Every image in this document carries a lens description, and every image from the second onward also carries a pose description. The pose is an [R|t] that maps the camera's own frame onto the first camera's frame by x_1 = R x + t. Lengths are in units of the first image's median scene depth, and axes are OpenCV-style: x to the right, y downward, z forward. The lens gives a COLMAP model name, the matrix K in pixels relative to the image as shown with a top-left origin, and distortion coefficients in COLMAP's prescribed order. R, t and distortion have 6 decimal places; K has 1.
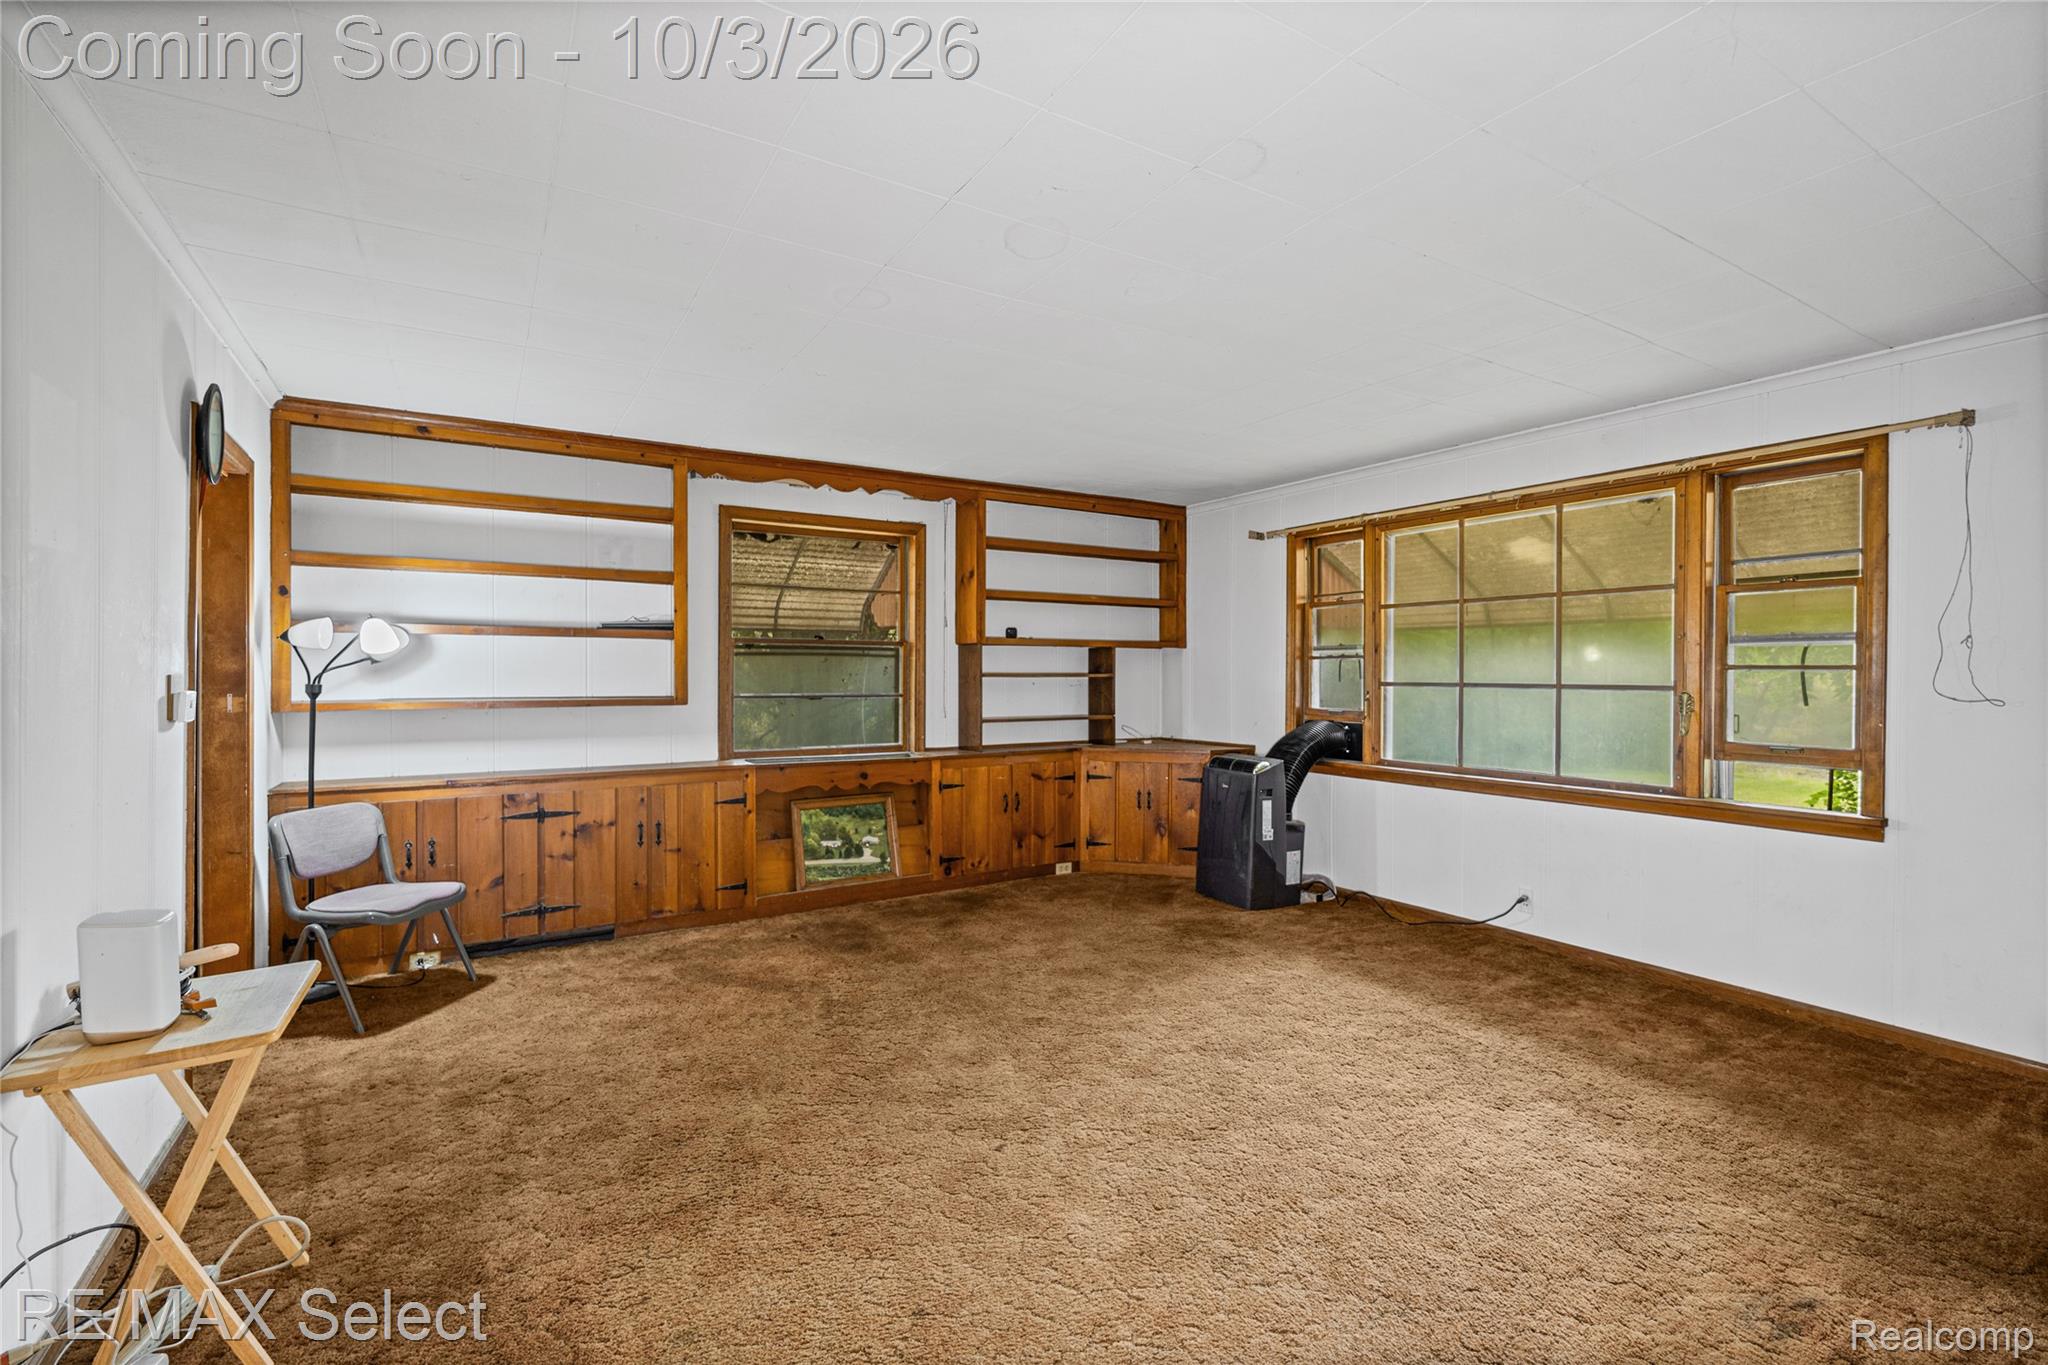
lens RADIAL K [[909.1, 0, 1032.4], [0, 909.1, 682.2], [0, 0, 1]] dist [-0.002878, 0.000315]
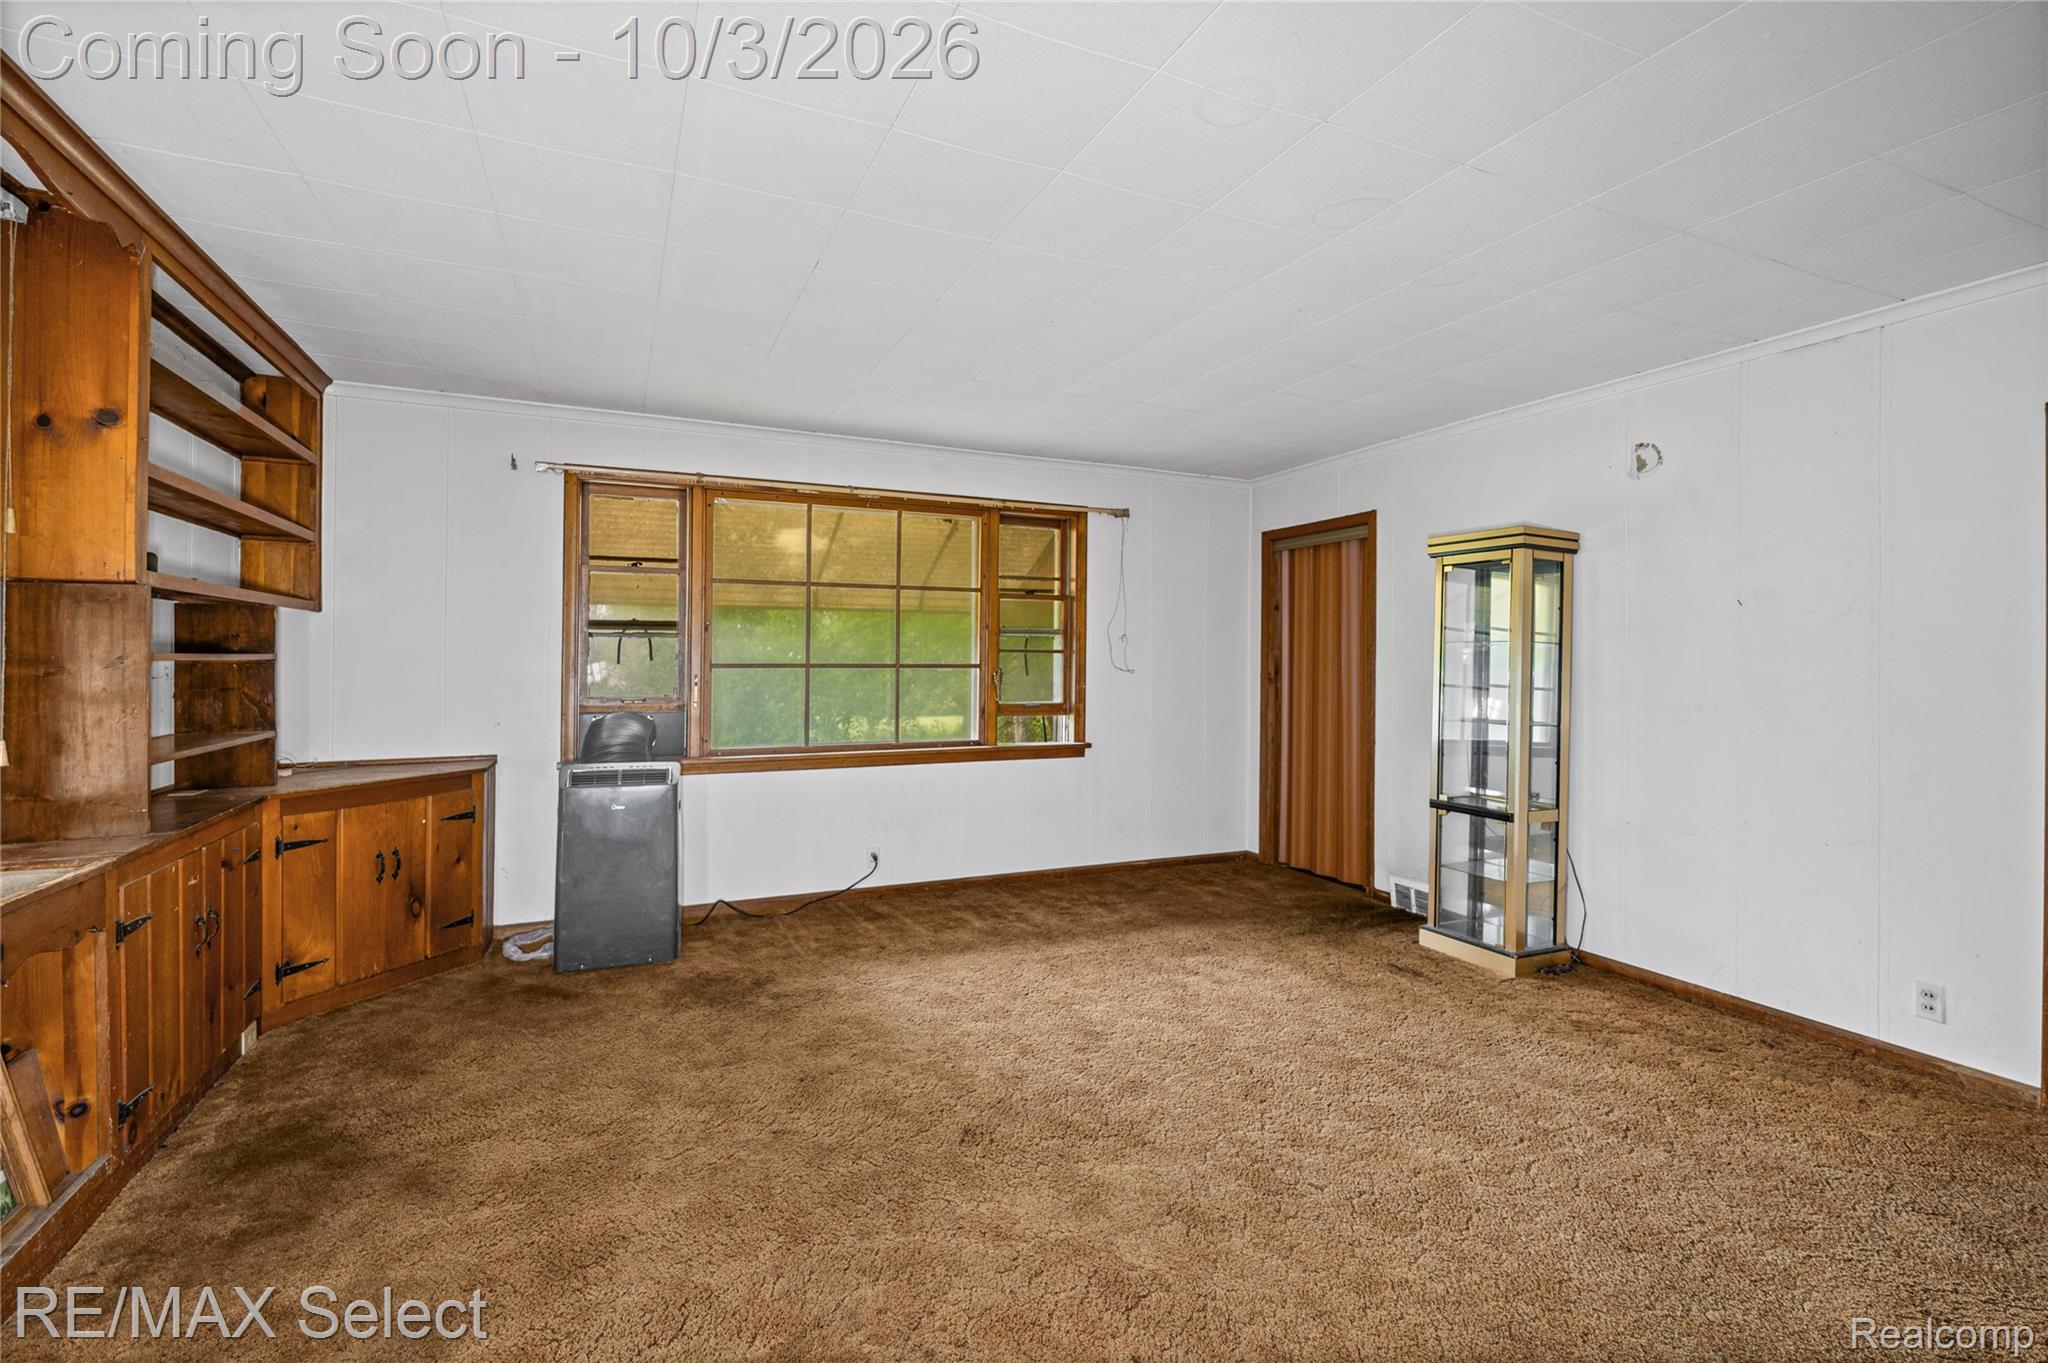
lens RADIAL K [[909.1, 0, 1029.9], [0, 909.1, 664.1], [0, 0, 1]] dist [-0.002878, 0.000315]
pose [[0.130364, -0.007934, 0.991434, -0.627582], [0.008360, 0.999941, 0.006903, -0.005847], [-0.991431, 0.007388, 0.130422, 0.764923]]
